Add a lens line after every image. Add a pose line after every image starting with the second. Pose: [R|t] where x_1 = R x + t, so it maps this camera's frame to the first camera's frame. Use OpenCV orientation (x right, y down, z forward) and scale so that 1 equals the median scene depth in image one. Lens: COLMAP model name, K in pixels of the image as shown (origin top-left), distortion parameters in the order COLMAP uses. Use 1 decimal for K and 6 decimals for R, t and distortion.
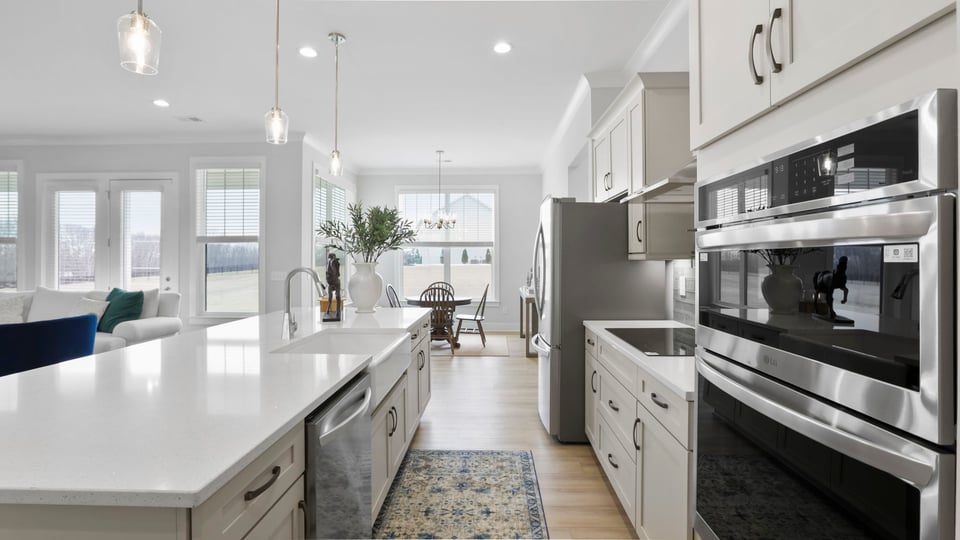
lens RADIAL K [[440.5, 0, 492.5], [0, 440.5, 267.4], [0, 0, 1]] dist [-0.031461, 0.000207]
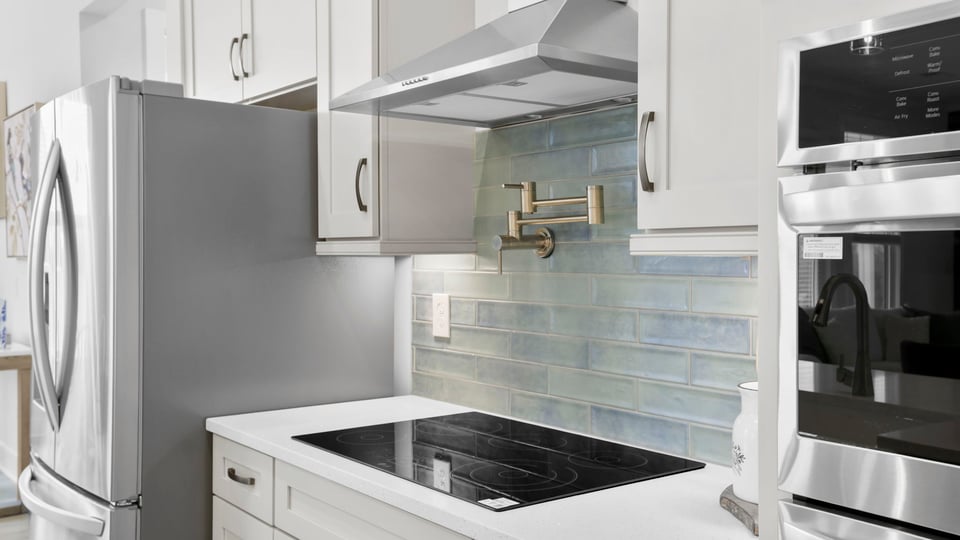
lens RADIAL K [[908.2, 0, 480.0], [0, 908.2, 270.0], [0, 0, 1]] dist [0.072740, 0.001619]
pose [[0.790517, -0.009674, 0.612364, -0.085170], [0.009927, 0.999946, 0.002982, -0.004580], [-0.612360, 0.003721, 0.790570, 0.250338]]
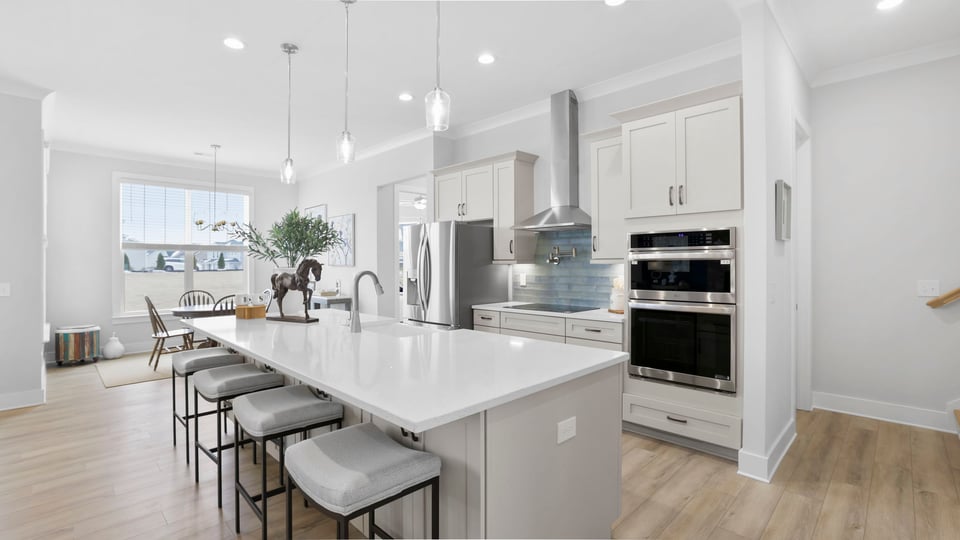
lens RADIAL K [[440.5, 0, 492.5], [0, 440.5, 267.4], [0, 0, 1]] dist [-0.031461, 0.000207]
pose [[0.684770, -0.007020, 0.728726, -0.828786], [0.014790, 0.999882, -0.004265, 0.001351], [-0.728609, 0.013698, 0.684792, -0.058652]]
